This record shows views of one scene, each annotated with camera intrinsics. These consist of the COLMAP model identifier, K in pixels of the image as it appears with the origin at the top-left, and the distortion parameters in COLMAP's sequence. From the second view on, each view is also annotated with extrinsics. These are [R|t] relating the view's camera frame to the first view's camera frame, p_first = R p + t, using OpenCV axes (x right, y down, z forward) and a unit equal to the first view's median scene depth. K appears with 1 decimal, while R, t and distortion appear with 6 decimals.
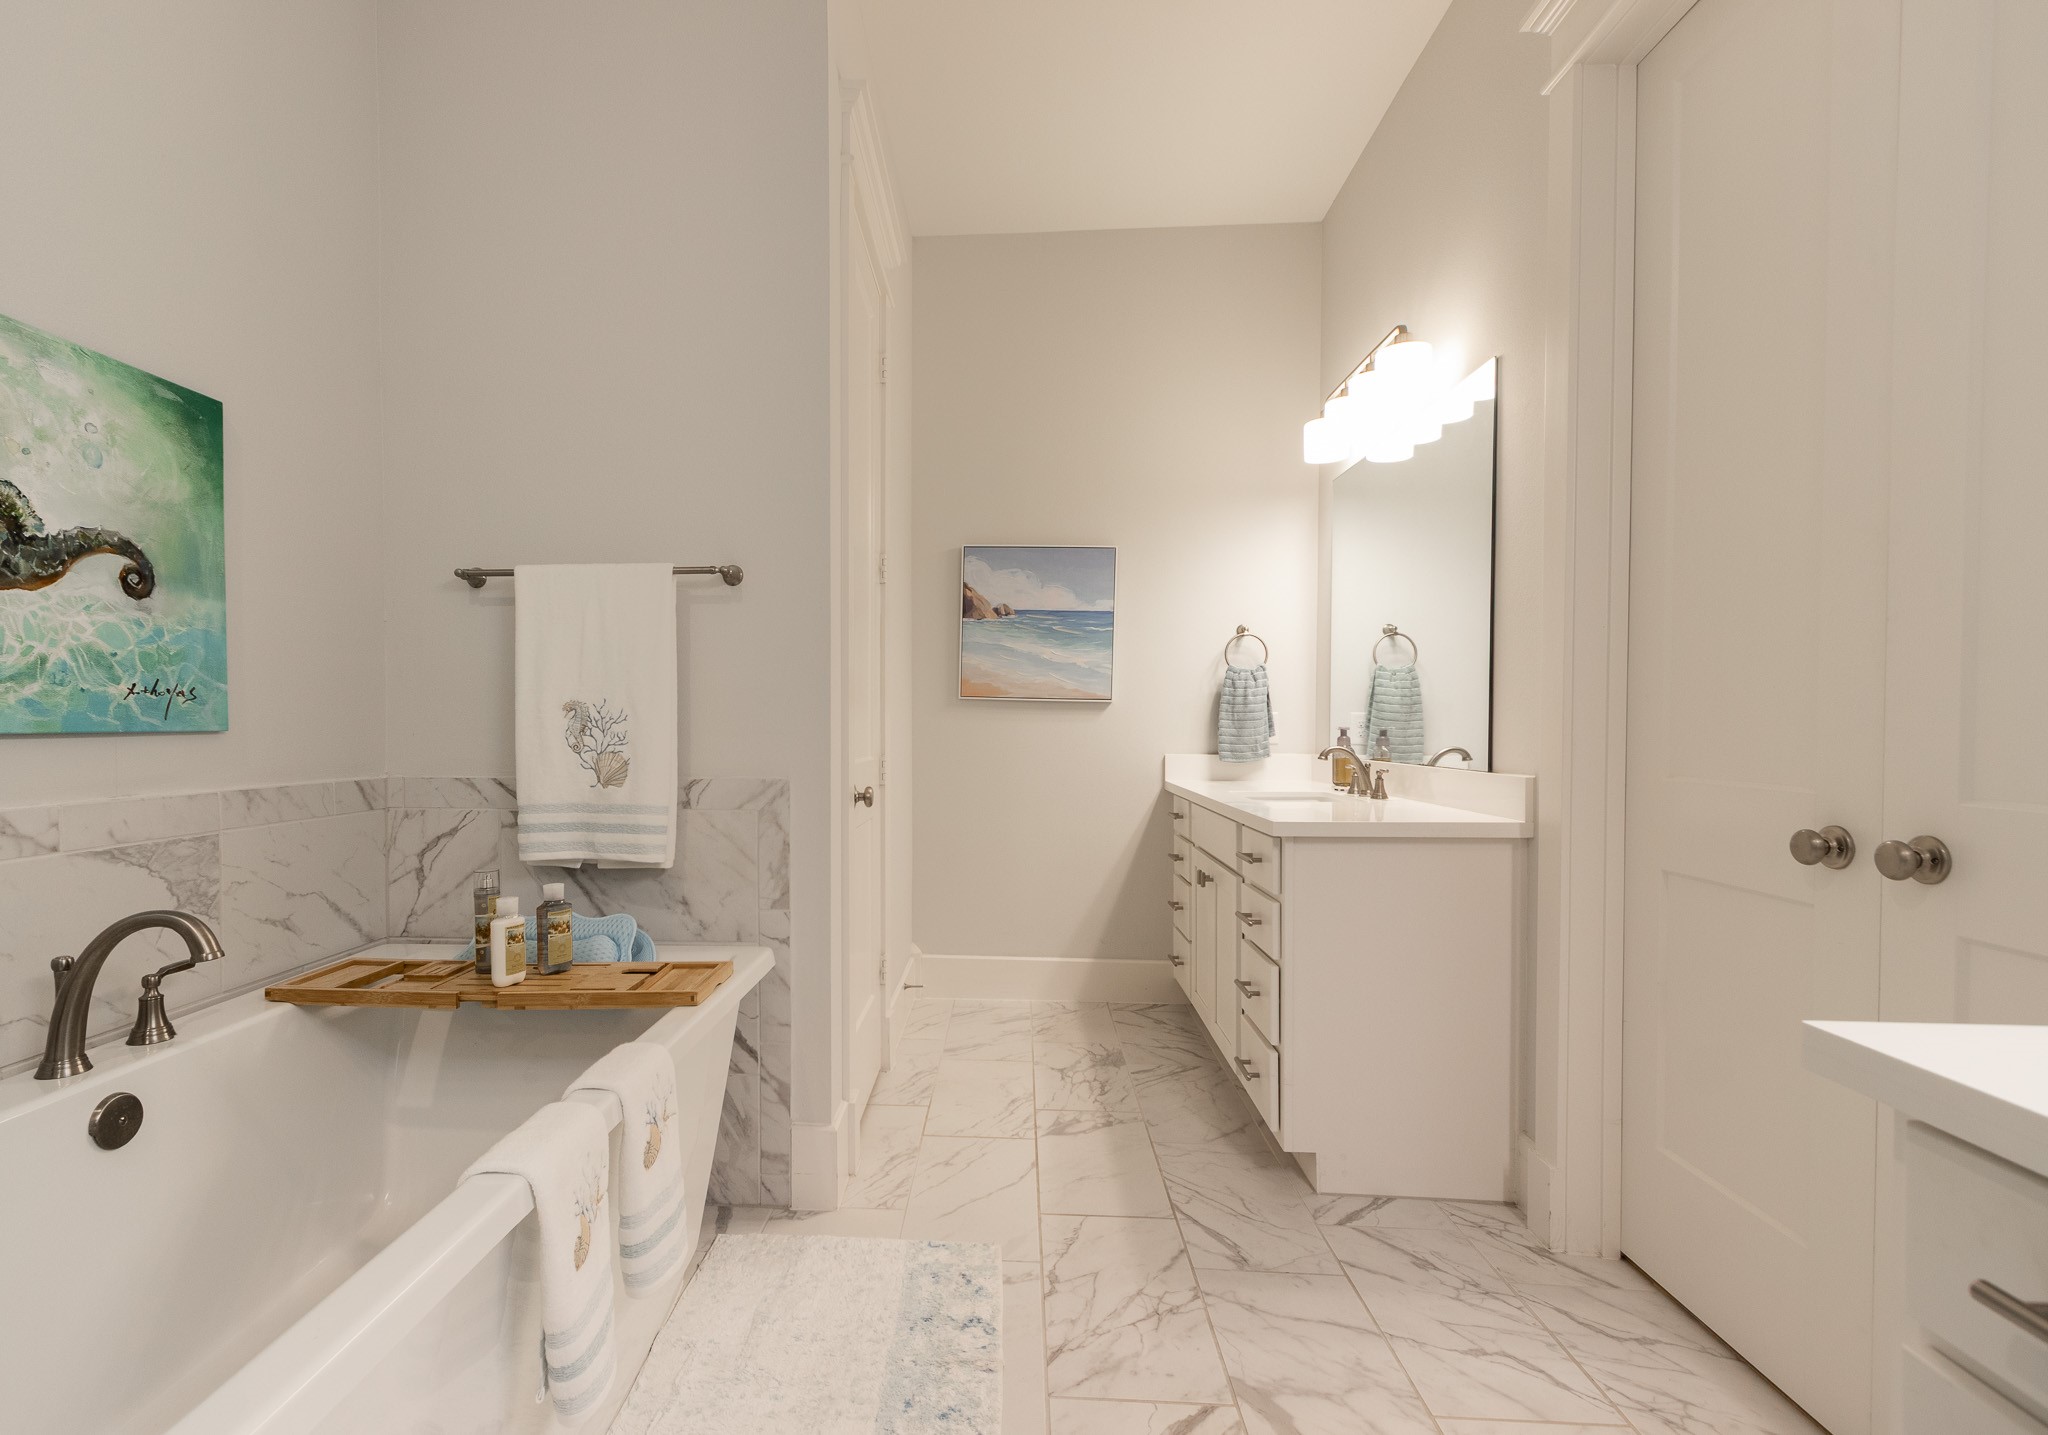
lens RADIAL K [[1002.3, 0, 995.4], [0, 1002.3, 743.0], [0, 0, 1]] dist [0.002758, -0.000138]
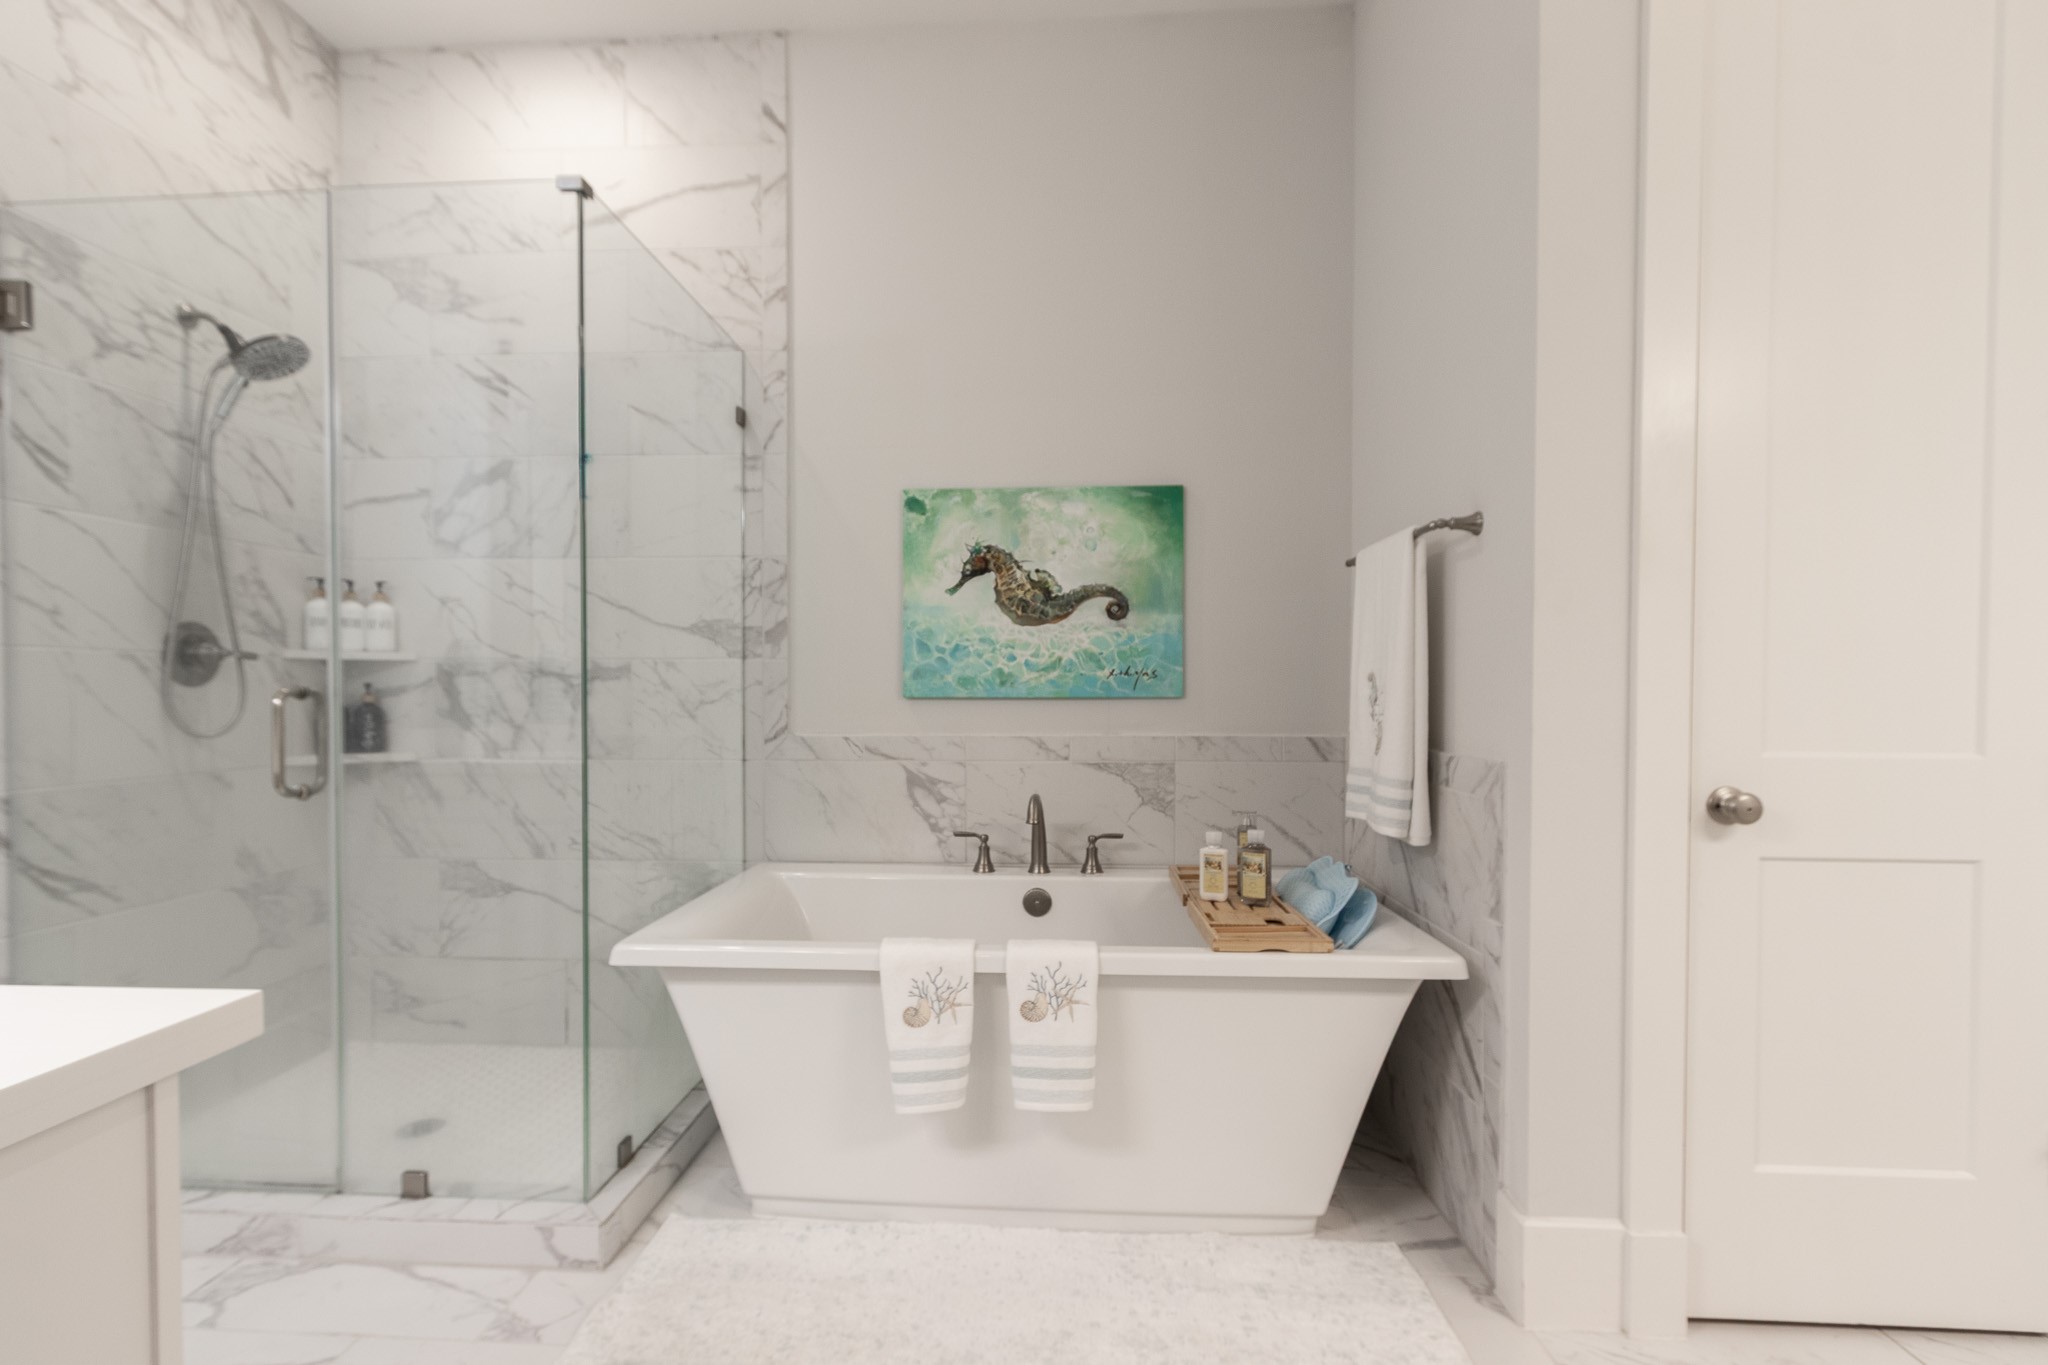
lens RADIAL K [[949.0, 0, 974.8], [0, 949.0, 704.2], [0, 0, 1]] dist [0.013545, -0.004431]
pose [[-0.038059, 0.017012, -0.999131, 0.801886], [-0.020270, 0.999636, 0.017792, -0.023539], [0.999070, 0.020929, -0.037701, 0.833676]]
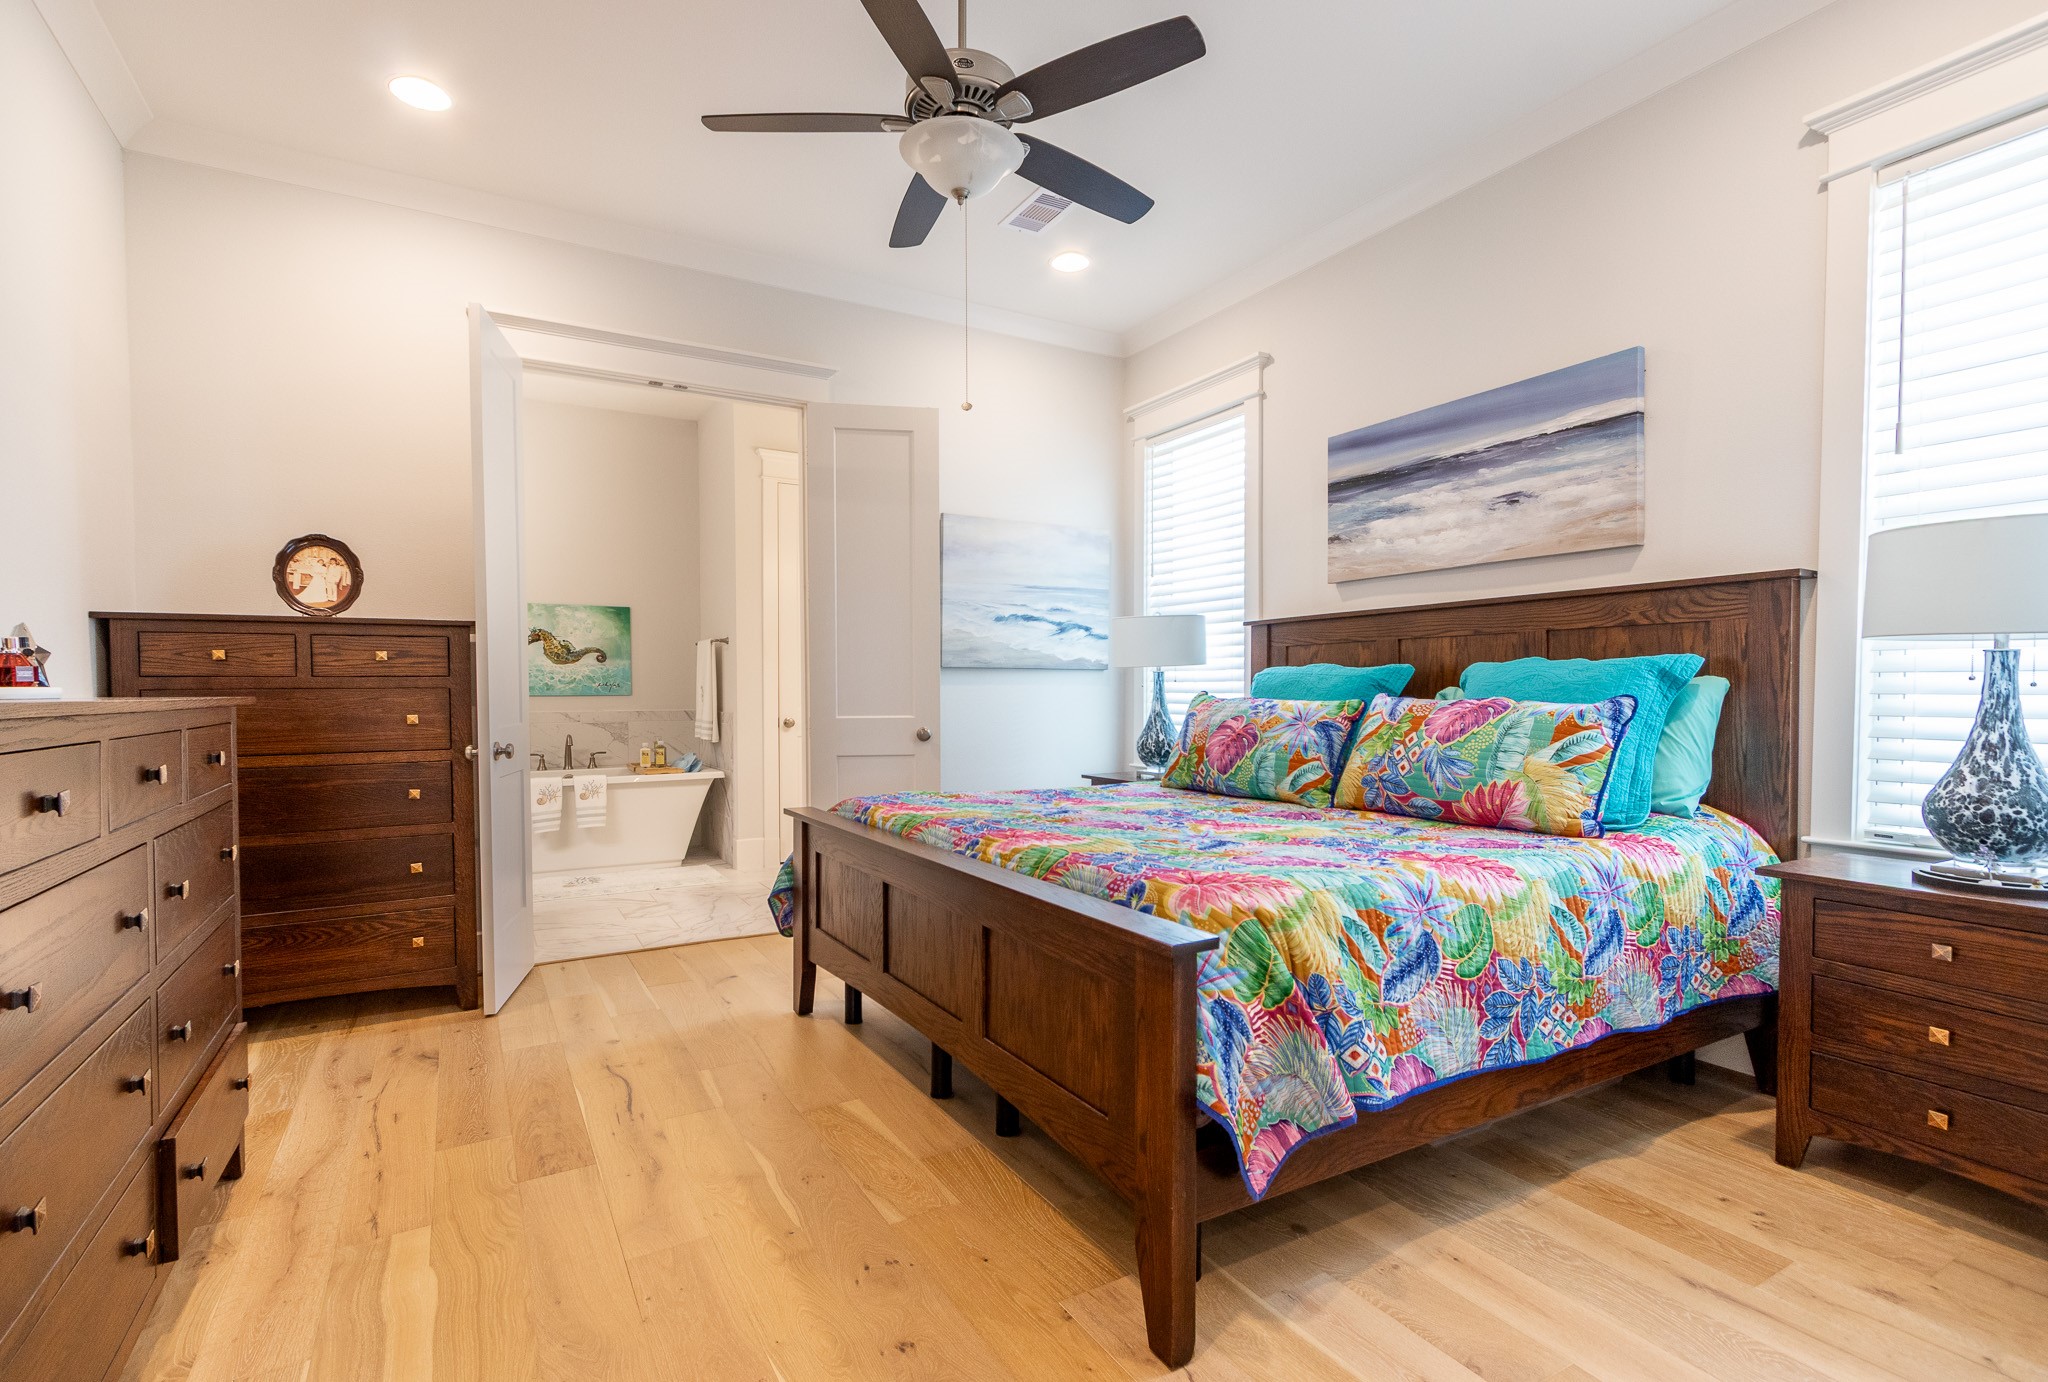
lens RADIAL K [[949.0, 0, 1018.8], [0, 949.0, 713.3], [0, 0, 1]] dist [0.013545, -0.004431]
pose [[0.551652, 0.015884, -0.833923, 3.382513], [-0.012600, 0.999863, 0.010709, 0.000498], [0.833979, 0.004600, 0.551777, 0.284062]]
